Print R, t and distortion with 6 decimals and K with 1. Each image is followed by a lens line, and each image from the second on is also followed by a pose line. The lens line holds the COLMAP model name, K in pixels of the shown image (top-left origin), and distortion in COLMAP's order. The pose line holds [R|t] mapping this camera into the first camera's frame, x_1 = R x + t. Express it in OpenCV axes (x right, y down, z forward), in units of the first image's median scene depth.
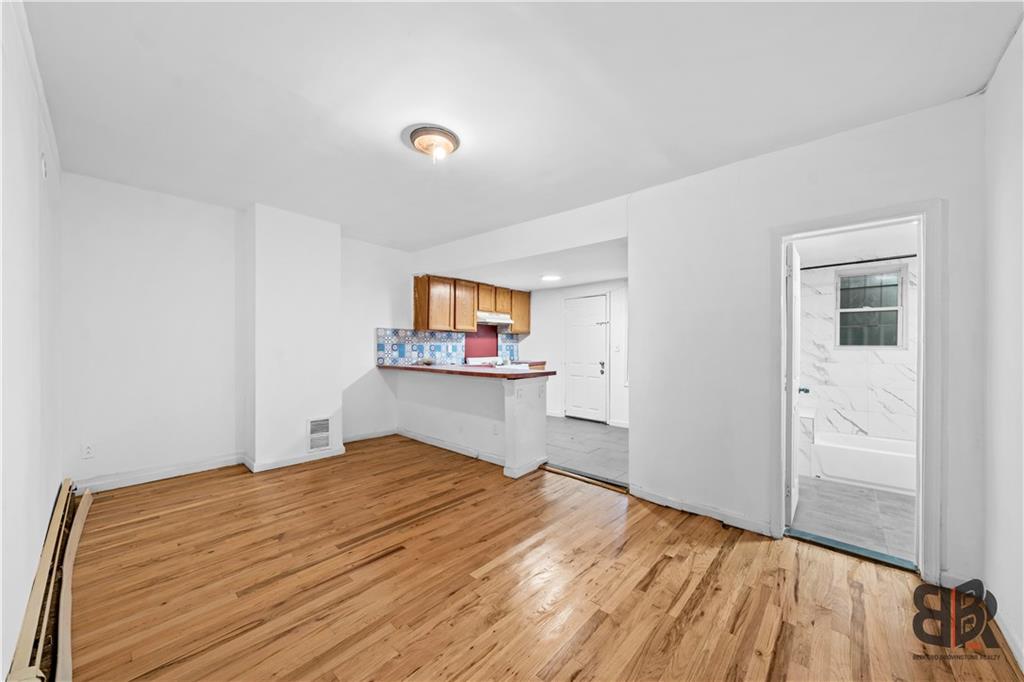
lens RADIAL K [[370.0, 0, 512.0], [0, 370.0, 341.0], [0, 0, 1]] dist [0.000400, 0.000004]
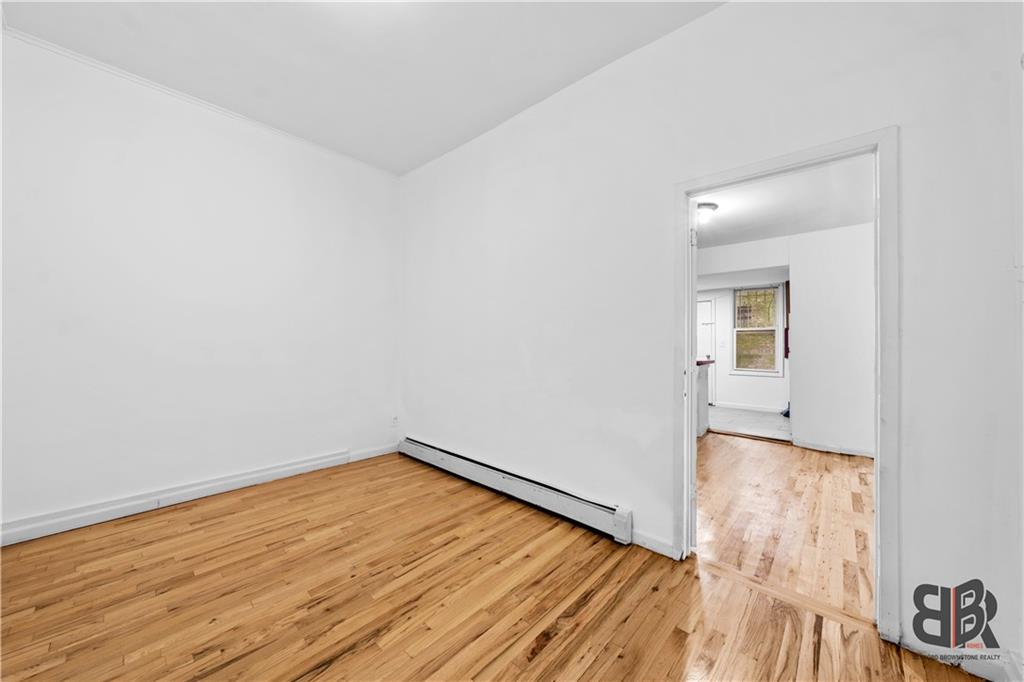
lens RADIAL K [[360.9, 0, 512.0], [0, 360.9, 341.0], [0, 0, 1]] dist [-0.000580, -0.000025]
pose [[0.999991, 0.000374, -0.004192, -0.806747], [-0.000344, 0.999975, 0.007061, 0.001856], [0.004195, -0.007060, 0.999966, -0.416657]]
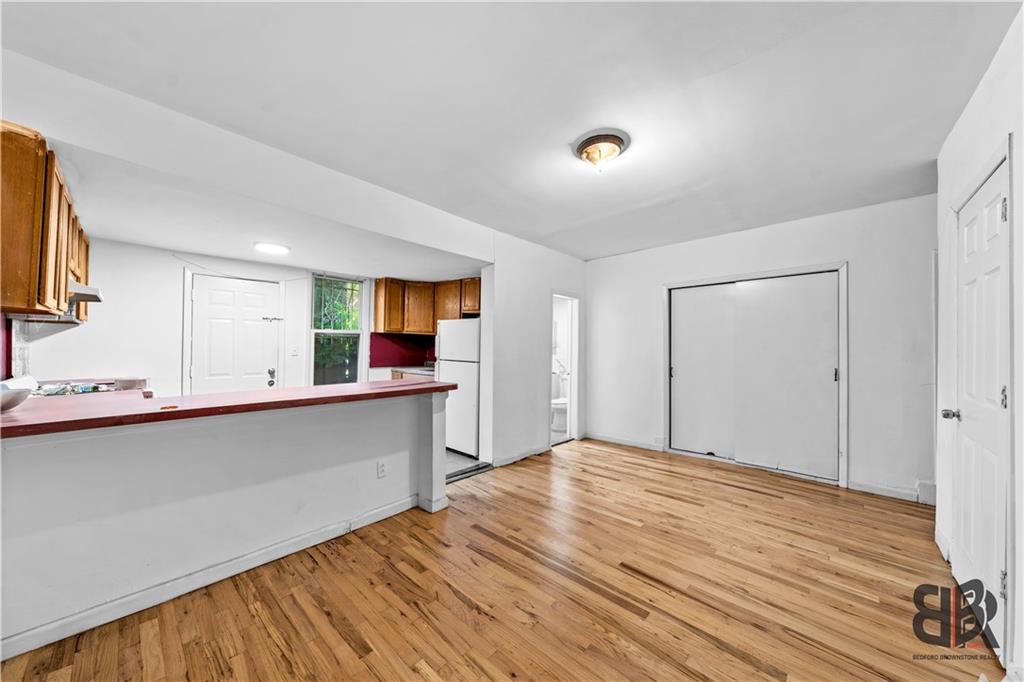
lens RADIAL K [[350.7, 0, 512.0], [0, 350.7, 341.0], [0, 0, 1]] dist [-0.000764, -0.000019]
pose [[0.013084, 0.015995, 0.999786, -0.936185], [-0.018502, 0.999705, -0.015752, -0.000434], [-0.999743, -0.018292, 0.013376, 0.986608]]
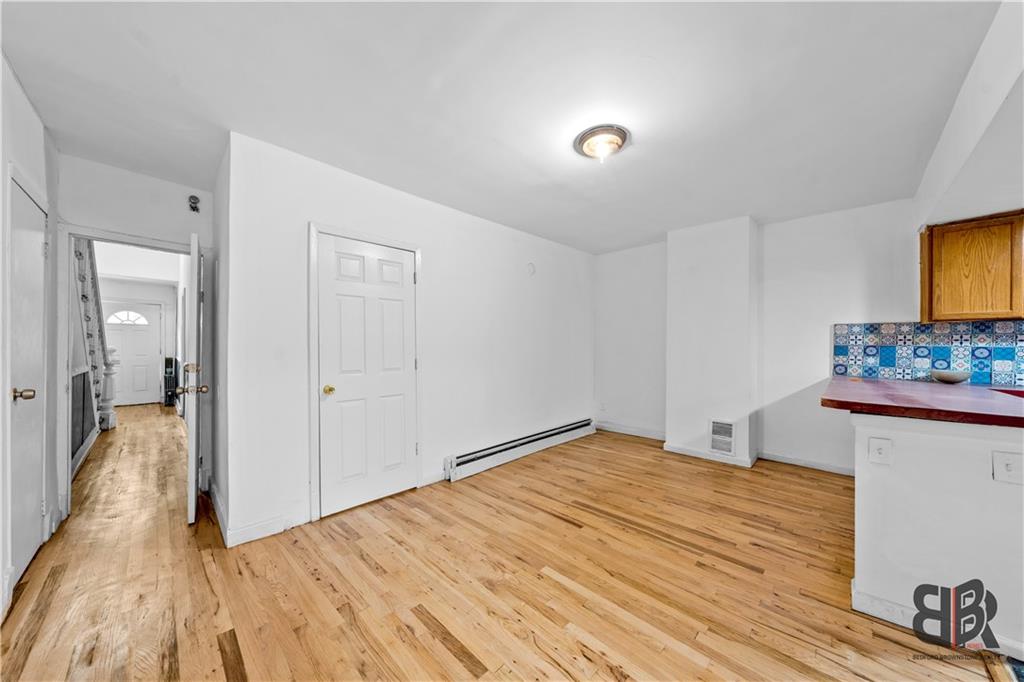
lens RADIAL K [[350.7, 0, 512.0], [0, 350.7, 341.0], [0, 0, 1]] dist [-0.000764, -0.000019]
pose [[-0.038516, -0.019223, -0.999073, 0.599699], [0.006822, 0.999787, -0.019500, 0.012557], [0.999235, -0.007567, -0.038376, 0.643514]]
